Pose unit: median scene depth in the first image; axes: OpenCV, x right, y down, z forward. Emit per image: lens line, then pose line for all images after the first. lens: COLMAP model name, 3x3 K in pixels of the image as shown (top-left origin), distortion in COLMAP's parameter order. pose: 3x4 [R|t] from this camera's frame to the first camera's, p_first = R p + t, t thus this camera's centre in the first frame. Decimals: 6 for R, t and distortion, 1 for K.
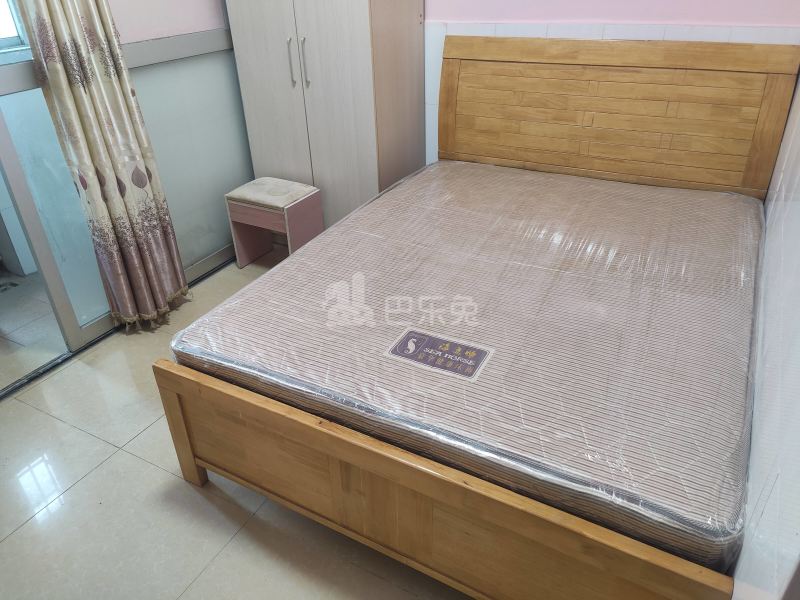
lens RADIAL K [[593.5, 0, 395.9], [0, 593.5, 295.2], [0, 0, 1]] dist [0.041991, -0.006887]
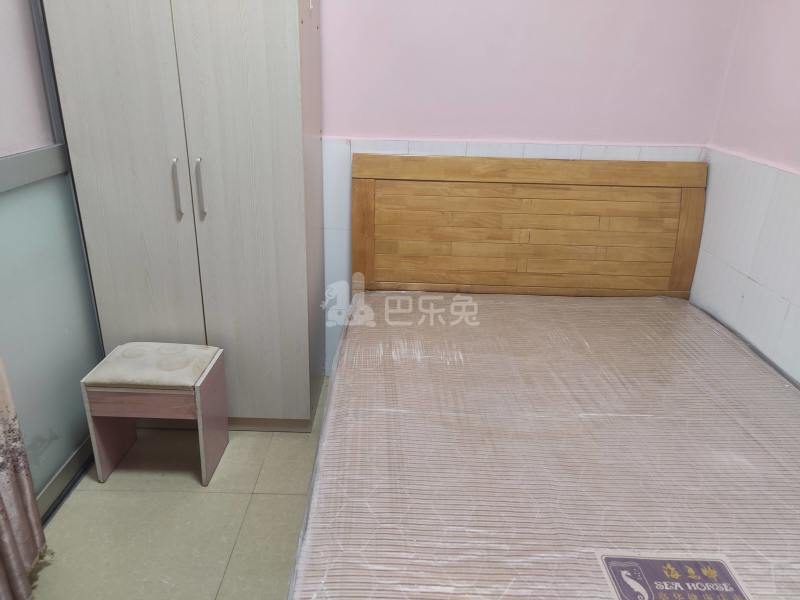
lens RADIAL K [[593.5, 0, 394.6], [0, 593.5, 302.6], [0, 0, 1]] dist [0.041991, -0.006887]
pose [[0.878097, -0.123554, 0.462256, -0.314733], [0.188795, 0.977169, -0.097452, -0.138252], [-0.439662, 0.172844, 0.881375, 0.272485]]
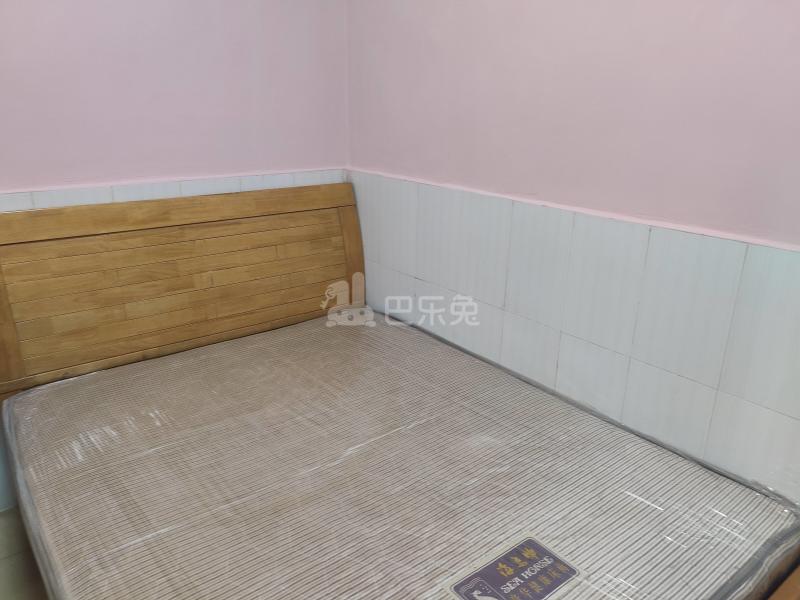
lens RADIAL K [[593.5, 0, 388.4], [0, 593.5, 306.2], [0, 0, 1]] dist [0.041991, -0.006887]
pose [[0.403668, -0.268491, 0.874623, -0.341900], [0.444060, 0.893315, 0.069280, -0.204563], [-0.799915, 0.360419, 0.479828, 0.387437]]
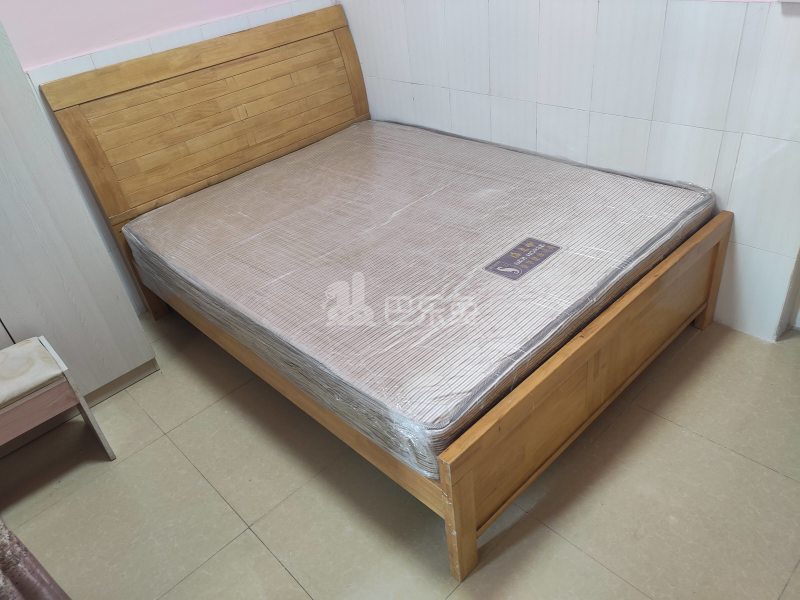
lens RADIAL K [[593.5, 0, 395.7], [0, 593.5, 298.8], [0, 0, 1]] dist [0.041991, -0.006887]
pose [[0.303193, -0.543169, 0.782970, -0.591436], [0.577097, 0.758498, 0.302720, -0.209957], [-0.758309, 0.360066, 0.543433, 0.349498]]
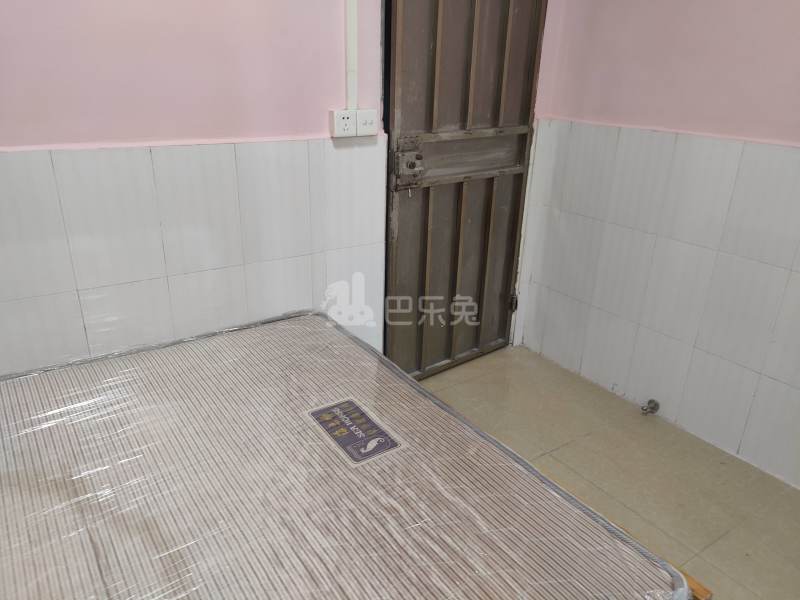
lens RADIAL K [[593.5, 0, 384.5], [0, 593.5, 310.8], [0, 0, 1]] dist [0.041991, -0.006887]
pose [[-0.881319, -0.163487, 0.443337, -0.210631], [0.254625, 0.626050, 0.737040, -0.412475], [-0.398048, 0.762452, -0.510122, 0.793277]]
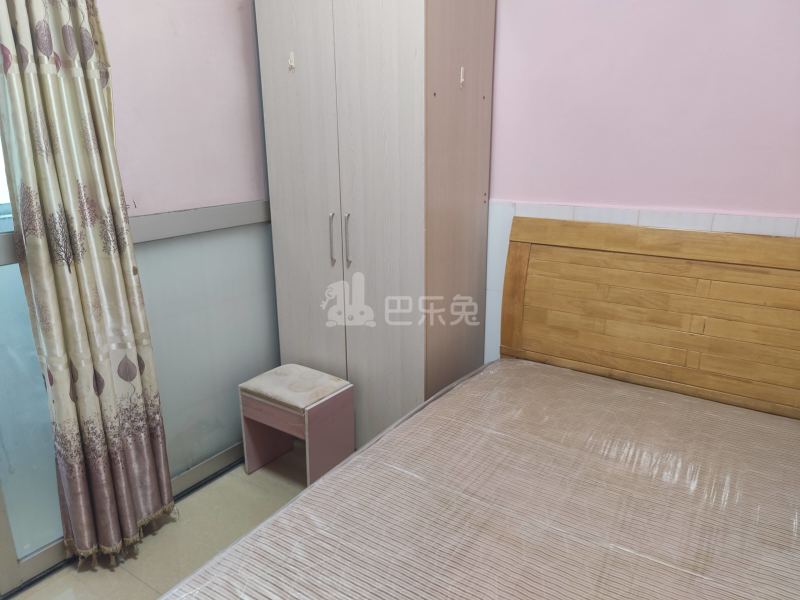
lens RADIAL K [[593.5, 0, 402.7], [0, 593.5, 302.0], [0, 0, 1]] dist [0.041991, -0.006887]
pose [[0.995239, 0.050407, -0.083416, 0.002610], [-0.069084, 0.968573, -0.238943, -0.110319], [0.068750, 0.243568, 0.967444, 0.211619]]
